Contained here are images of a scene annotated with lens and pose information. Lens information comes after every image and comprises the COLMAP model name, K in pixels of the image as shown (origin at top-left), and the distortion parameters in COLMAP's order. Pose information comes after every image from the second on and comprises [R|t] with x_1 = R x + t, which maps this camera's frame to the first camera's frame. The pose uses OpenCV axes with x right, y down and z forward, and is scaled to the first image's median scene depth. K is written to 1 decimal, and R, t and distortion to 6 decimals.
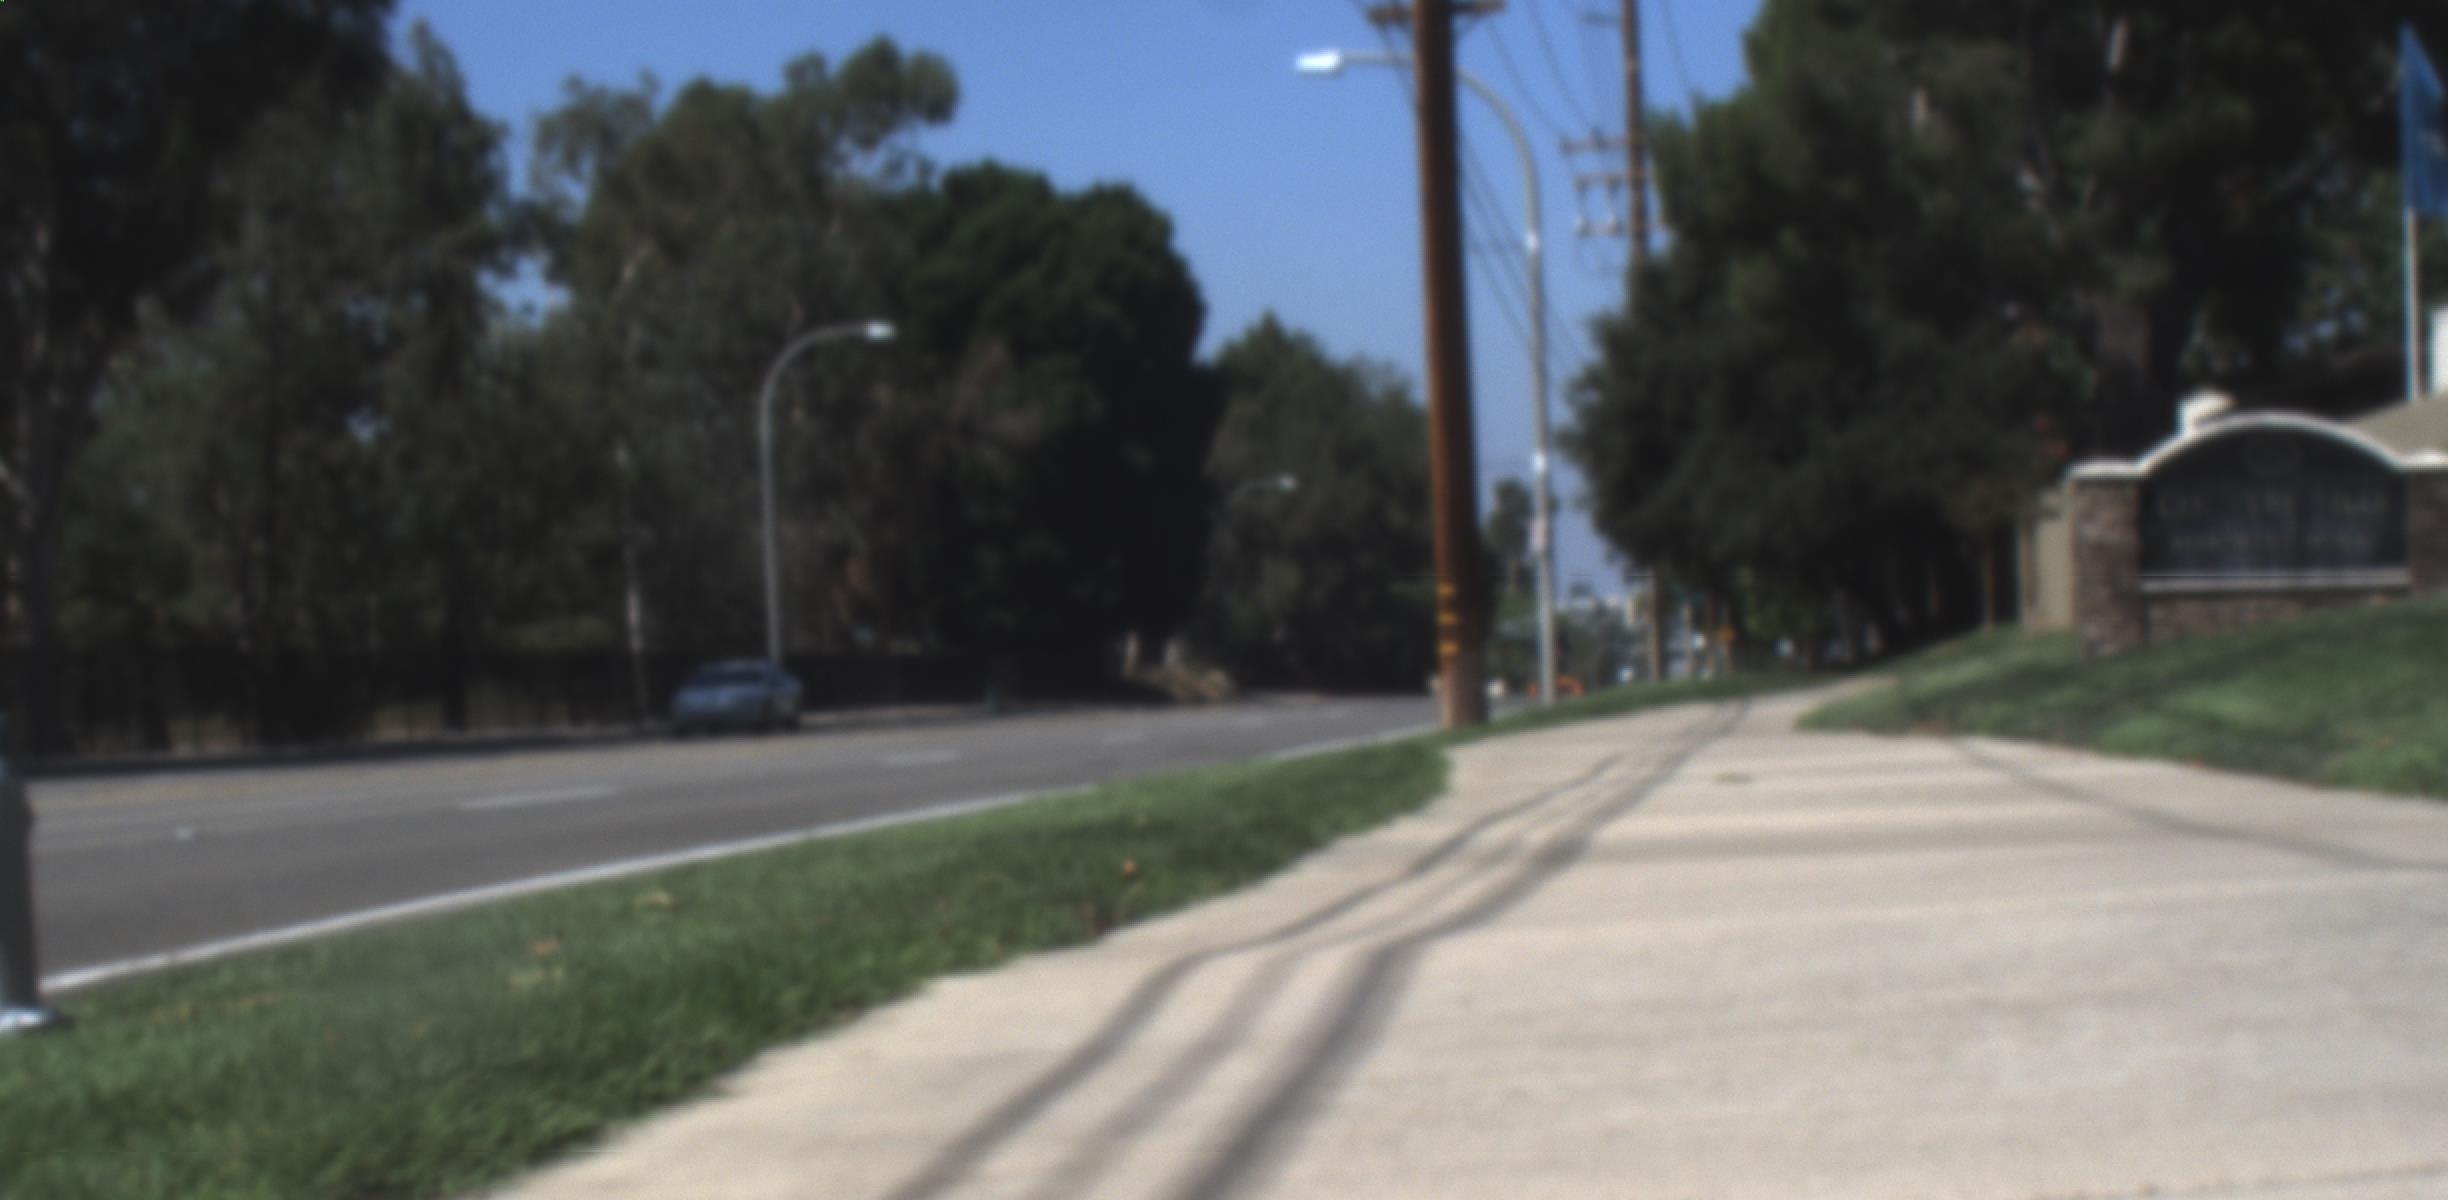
lens RADIAL K [[5042.4, 0, 1223.4], [0, 5042.4, 366.8], [0, 0, 1]] dist [0.083703, -0.033530]
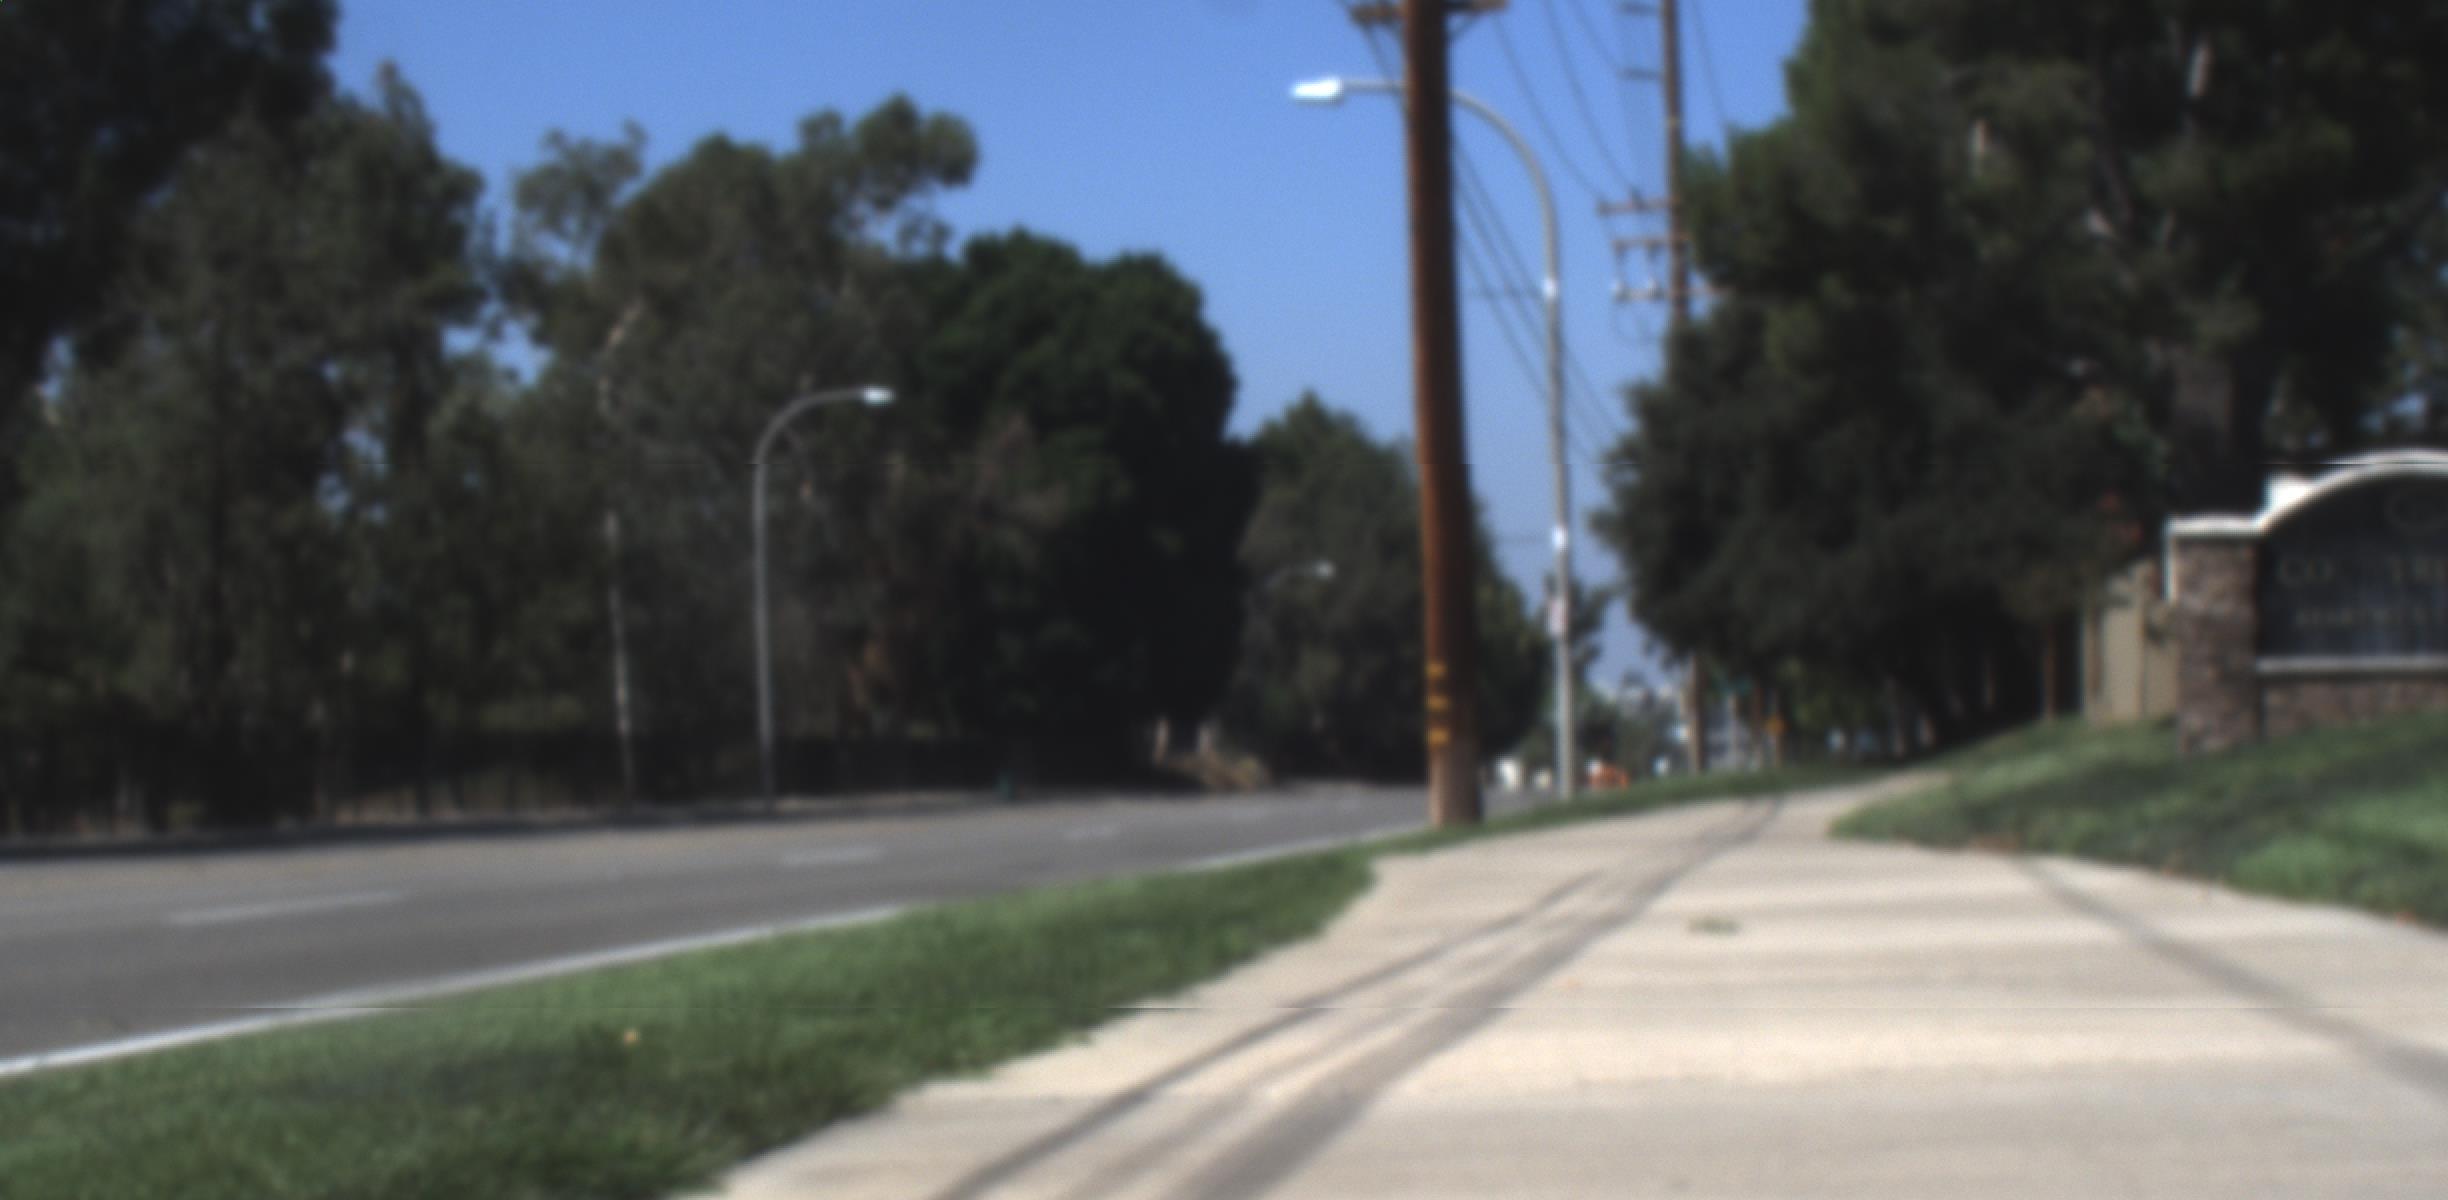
lens RADIAL K [[5042.4, 0, 1223.4], [0, 5042.4, 366.8], [0, 0, 1]] dist [0.083703, -0.033530]
pose [[0.999918, 0.007253, -0.010589, 0.010710], [-0.007432, 0.999828, -0.016964, 0.004556], [0.010464, 0.017041, 0.999800, 0.080969]]
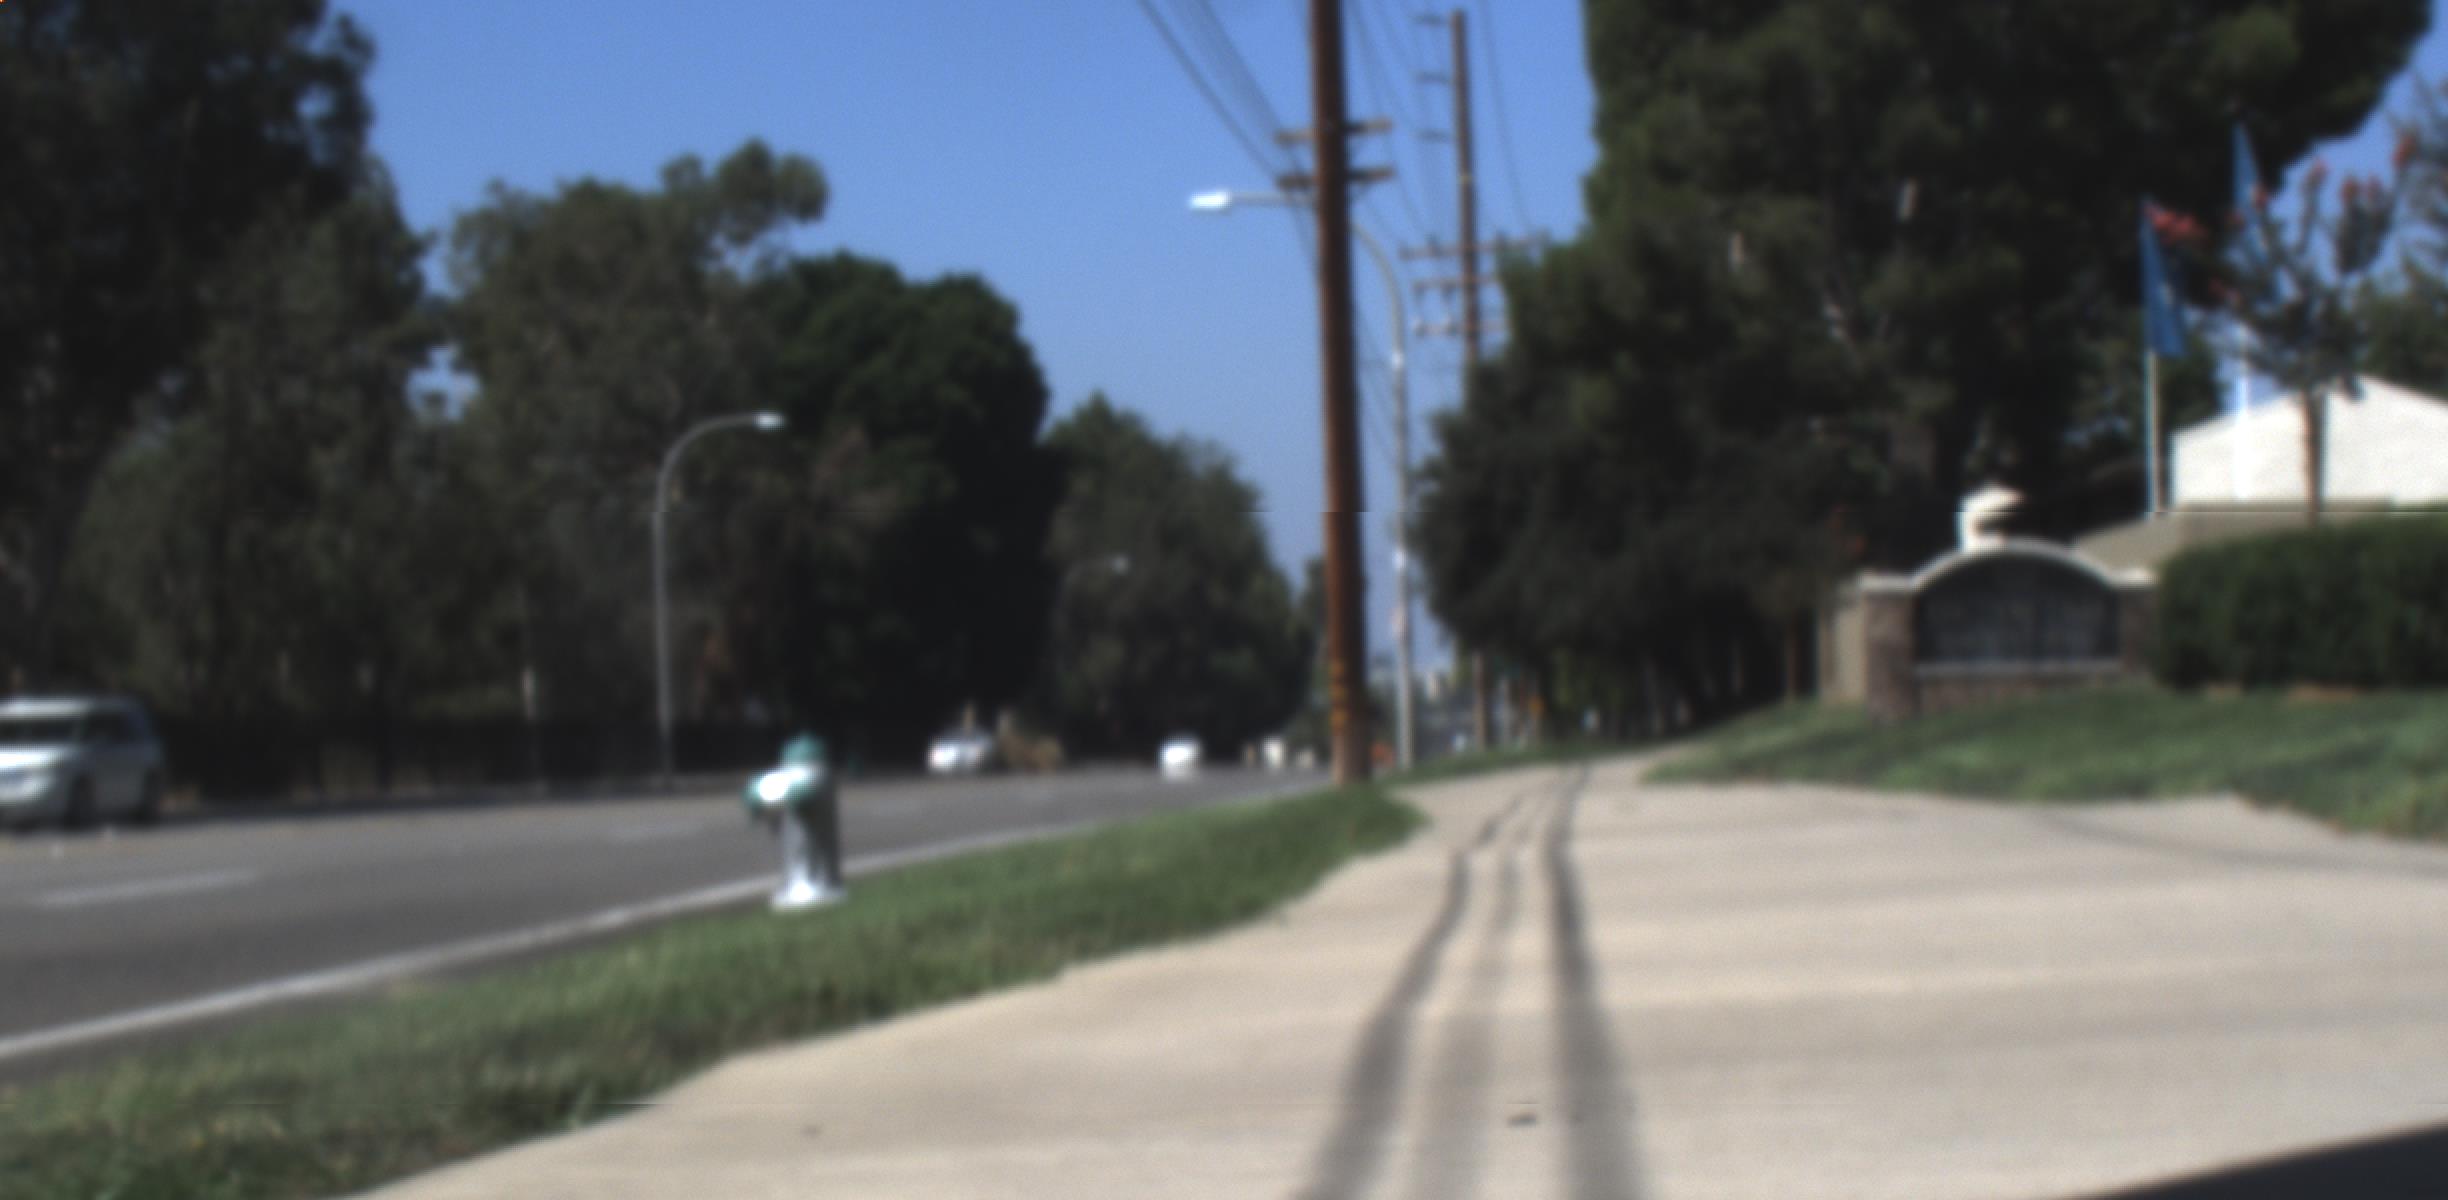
lens RADIAL K [[5022.4, 0, 1224.0], [0, 5022.4, 600.0], [0, 0, 1]] dist [0.034413, -0.108553]
pose [[0.999240, 0.005206, 0.038630, -0.018726], [-0.006445, 0.999466, 0.032019, -0.006126], [-0.038442, -0.032243, 0.998740, -0.115031]]
